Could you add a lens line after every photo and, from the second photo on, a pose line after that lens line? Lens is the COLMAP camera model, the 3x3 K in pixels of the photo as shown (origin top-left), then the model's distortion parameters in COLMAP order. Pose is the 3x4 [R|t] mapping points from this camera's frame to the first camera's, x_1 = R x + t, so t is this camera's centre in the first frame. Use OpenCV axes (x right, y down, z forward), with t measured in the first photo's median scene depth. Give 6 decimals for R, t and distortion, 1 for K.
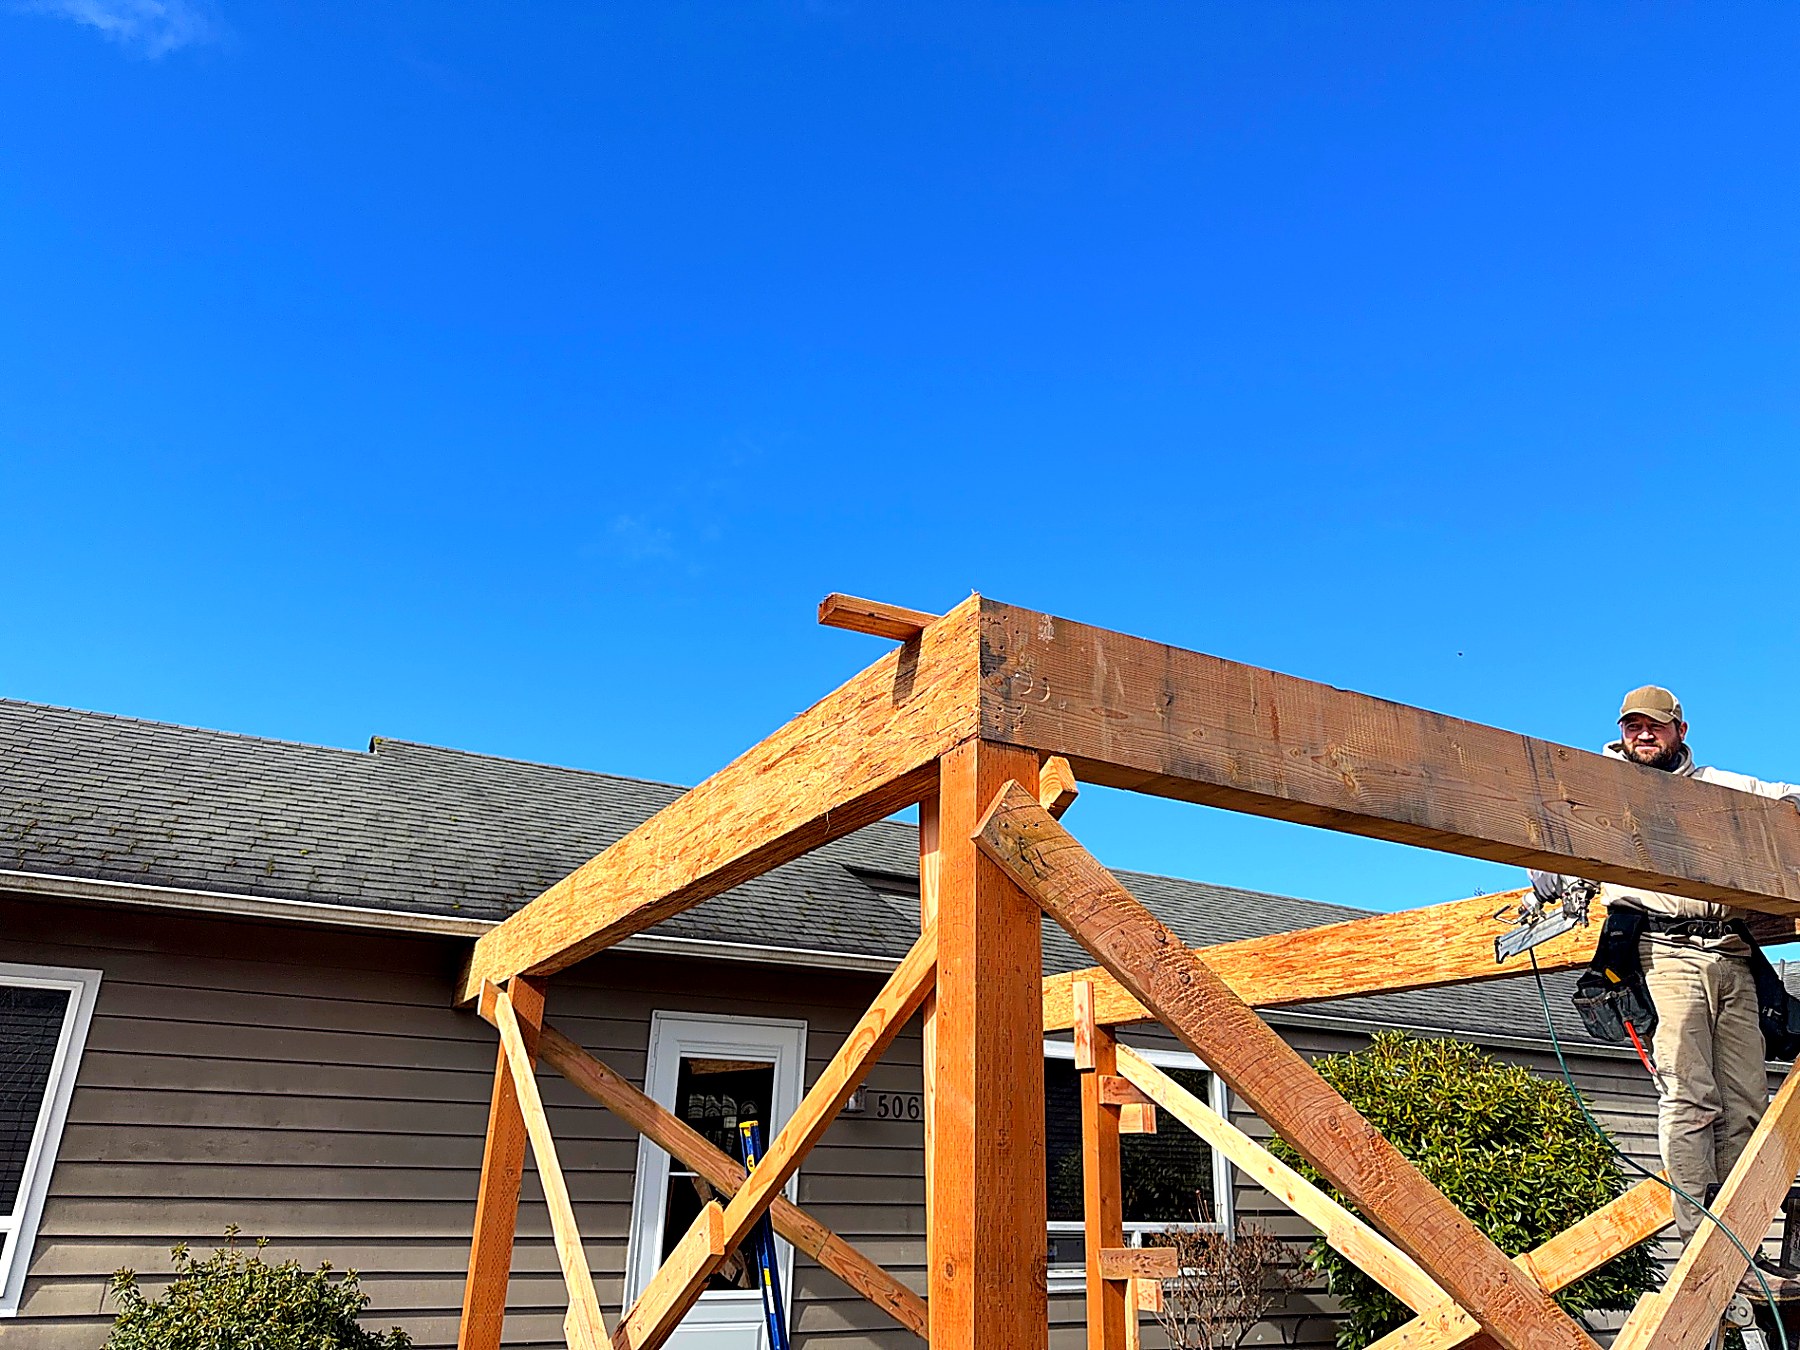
lens RADIAL K [[1270.1, 0, 894.2], [0, 1270.1, 644.3], [0, 0, 1]] dist [0.015413, -0.019074]
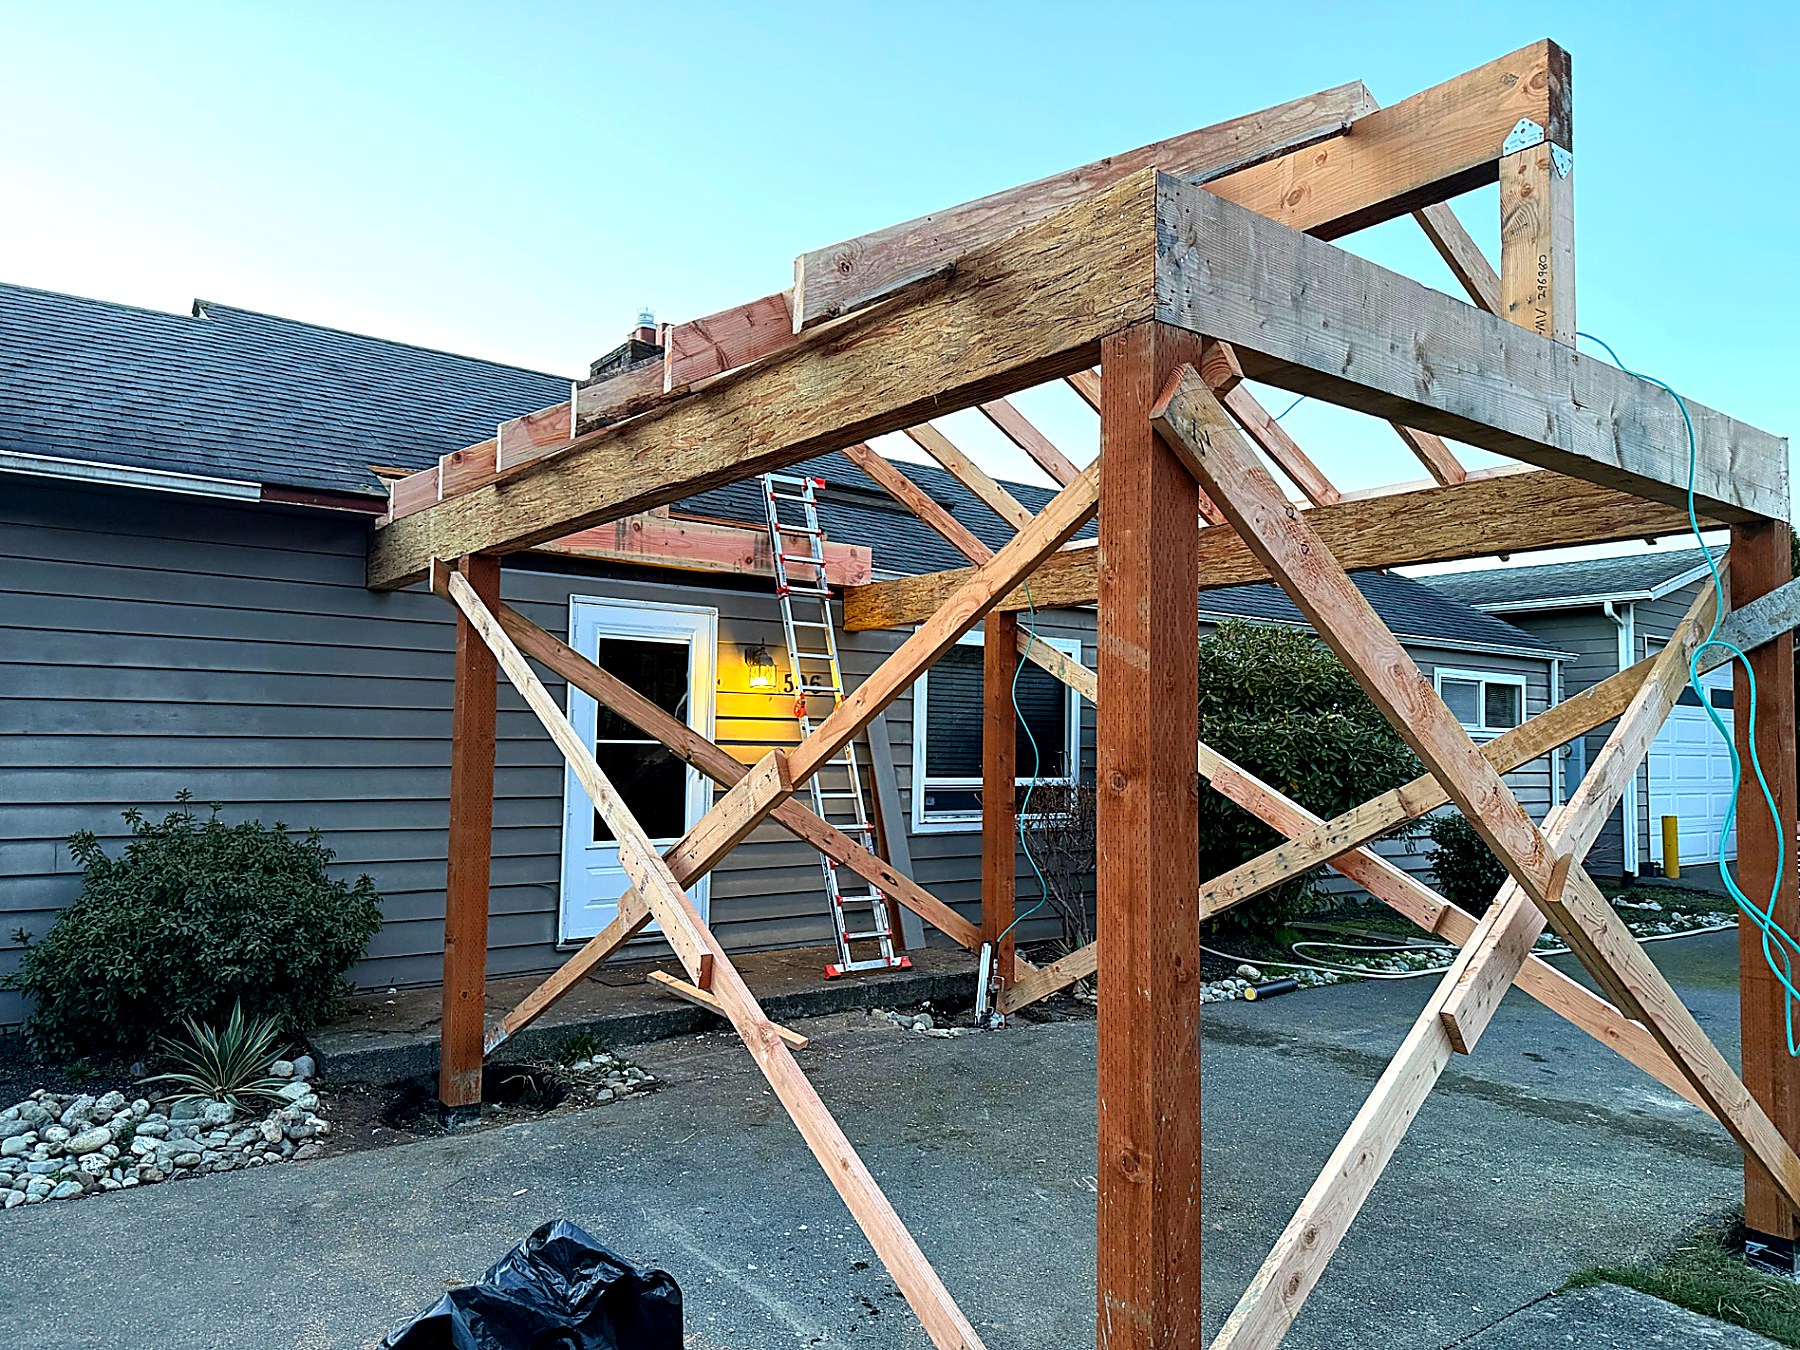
lens RADIAL K [[1261.1, 0, 900.0], [0, 1261.1, 675.0], [0, 0, 1]] dist [0.117494, -0.165430]
pose [[0.987119, -0.002613, 0.159967, -0.114891], [-0.049972, 0.944805, 0.323801, 0.007664], [-0.151983, -0.327624, 0.932504, -0.013112]]
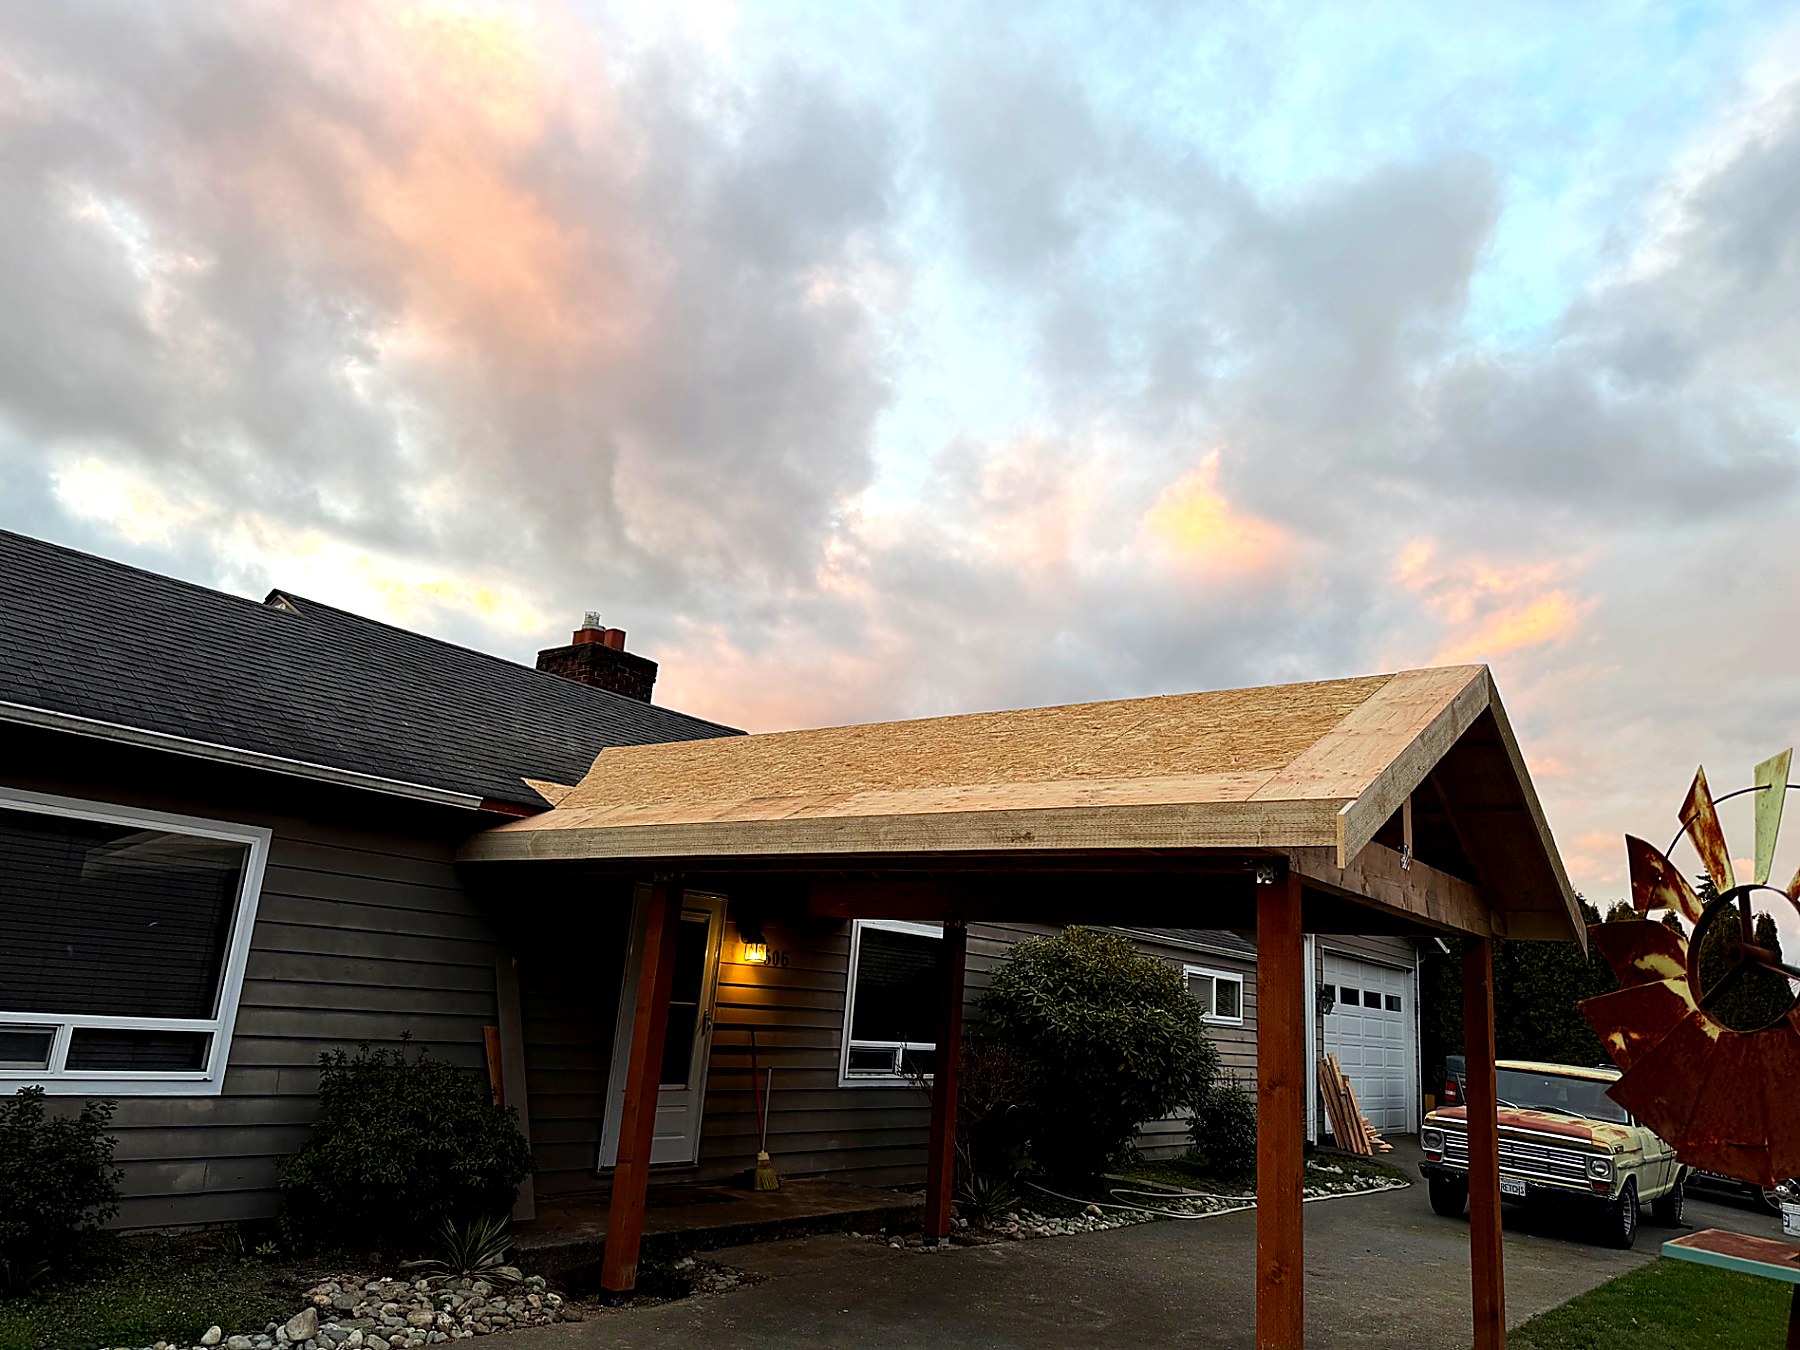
lens RADIAL K [[1258.6, 0, 900.0], [0, 1258.6, 675.0], [0, 0, 1]] dist [0.074263, -0.104670]
pose [[0.914090, 0.143212, 0.379380, -0.572004], [-0.200233, 0.972956, 0.115165, -0.150186], [-0.352627, -0.181235, 0.918046, -0.307129]]
